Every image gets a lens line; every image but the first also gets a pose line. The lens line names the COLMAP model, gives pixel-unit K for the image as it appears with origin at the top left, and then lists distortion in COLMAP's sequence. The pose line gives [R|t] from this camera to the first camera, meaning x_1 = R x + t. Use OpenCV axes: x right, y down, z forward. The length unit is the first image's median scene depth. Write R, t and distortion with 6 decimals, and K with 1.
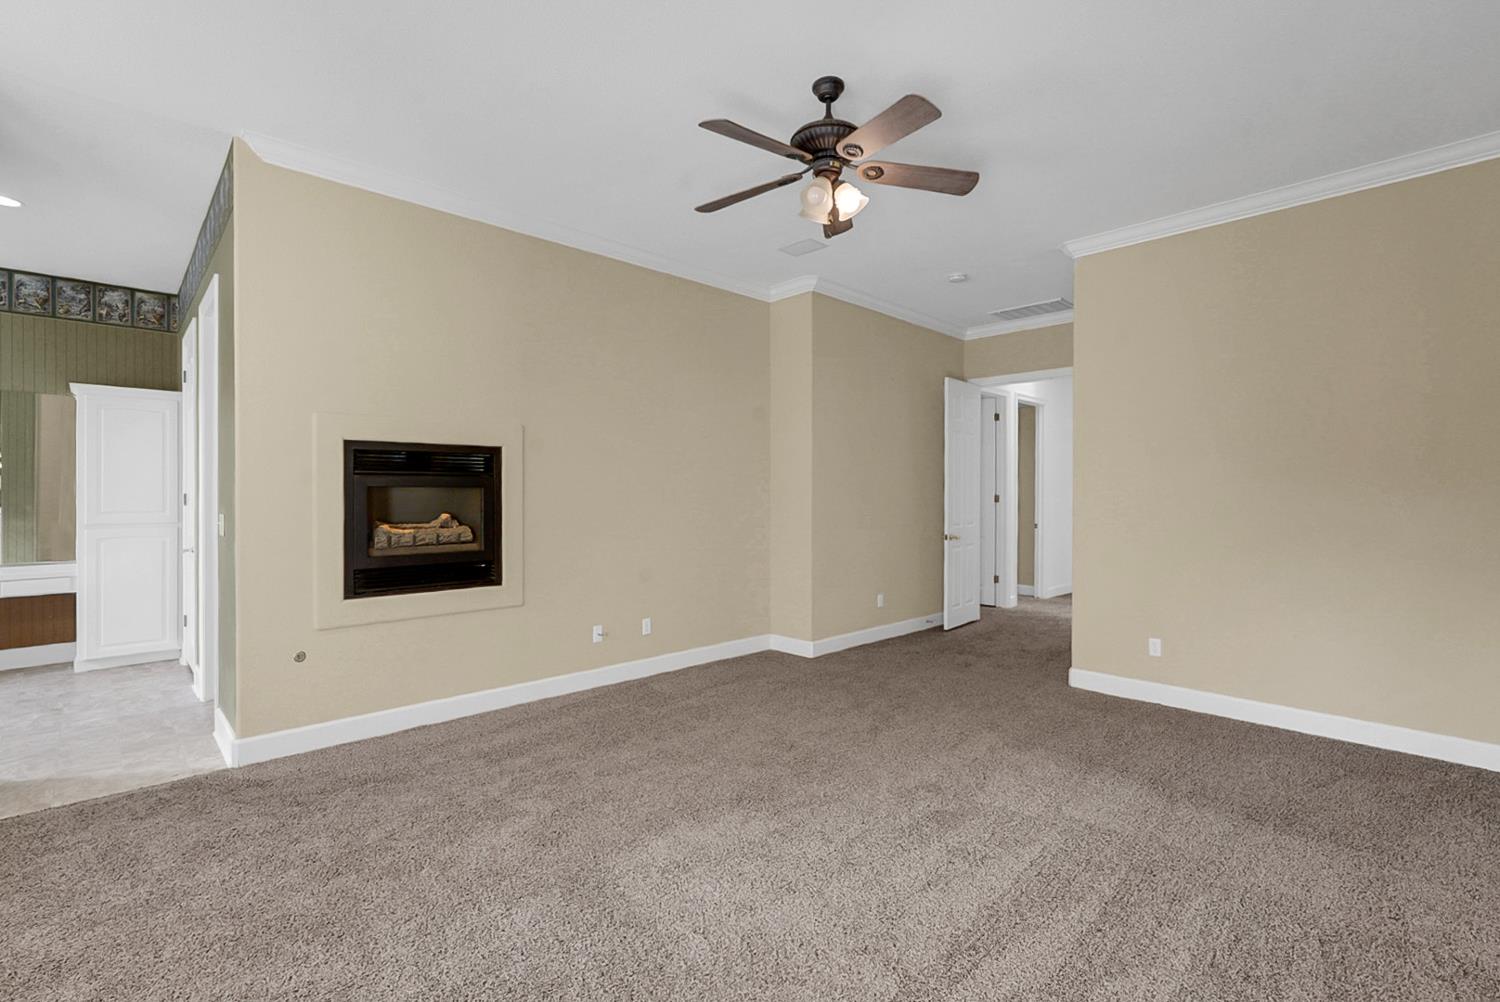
lens RADIAL K [[661.6, 0, 749.9], [0, 661.6, 500.3], [0, 0, 1]] dist [-0.013883, 0.004123]
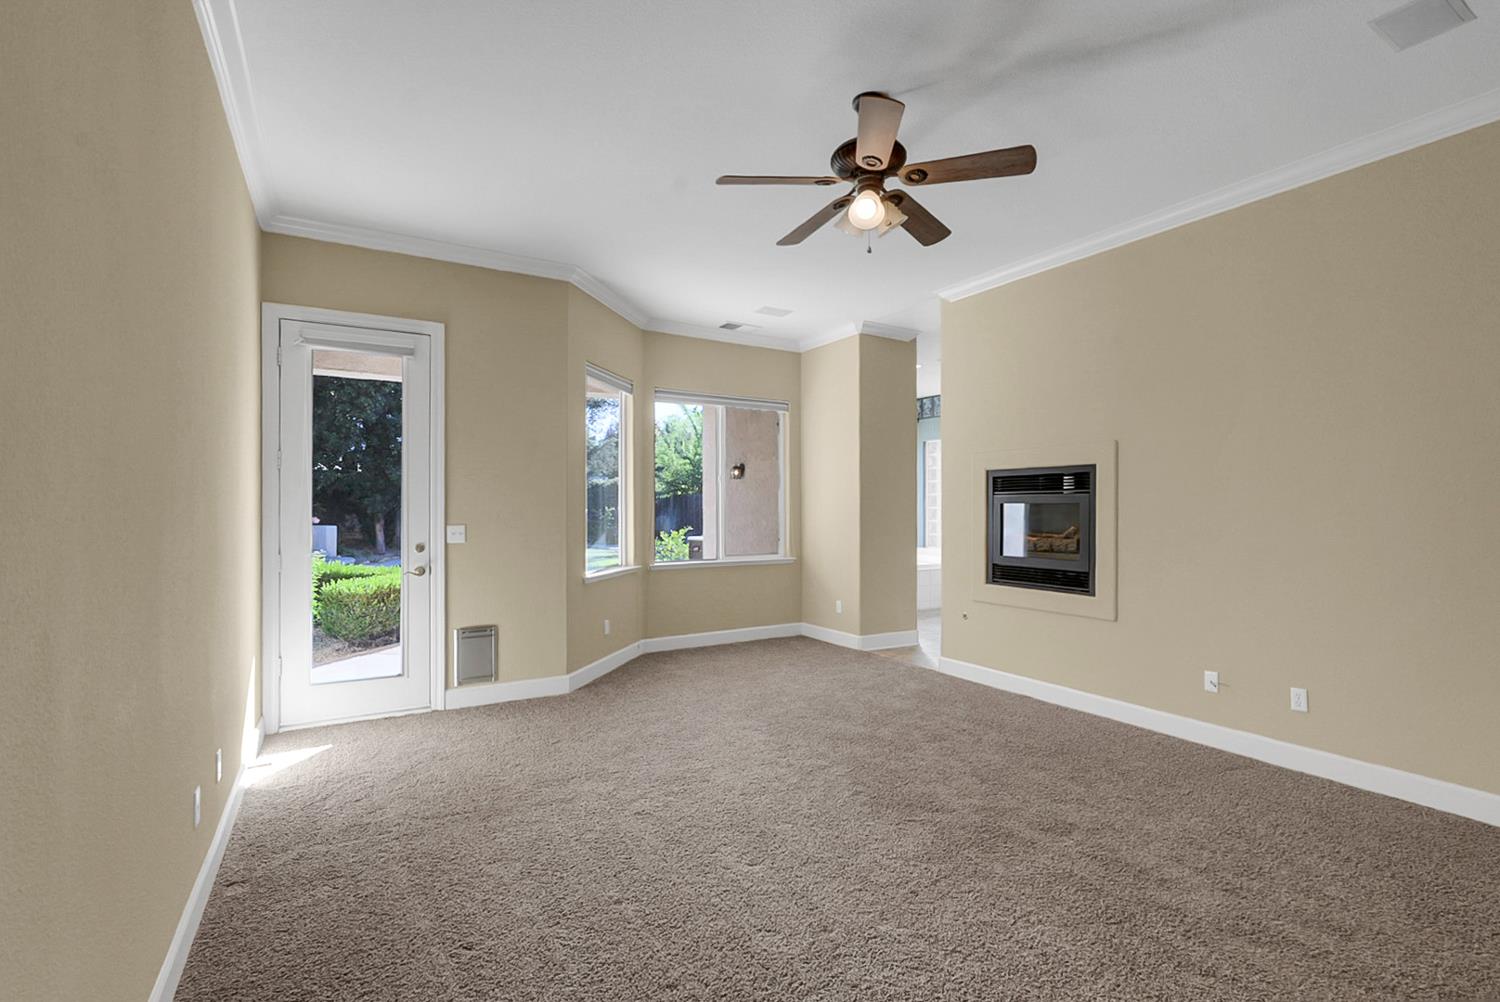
lens RADIAL K [[661.6, 0, 728.2], [0, 661.6, 505.5], [0, 0, 1]] dist [-0.013883, 0.004123]
pose [[-0.224099, 0.005281, -0.974552, 0.853808], [0.002540, 0.999985, 0.004835, -0.024470], [0.974563, -0.001392, -0.224109, 0.745413]]
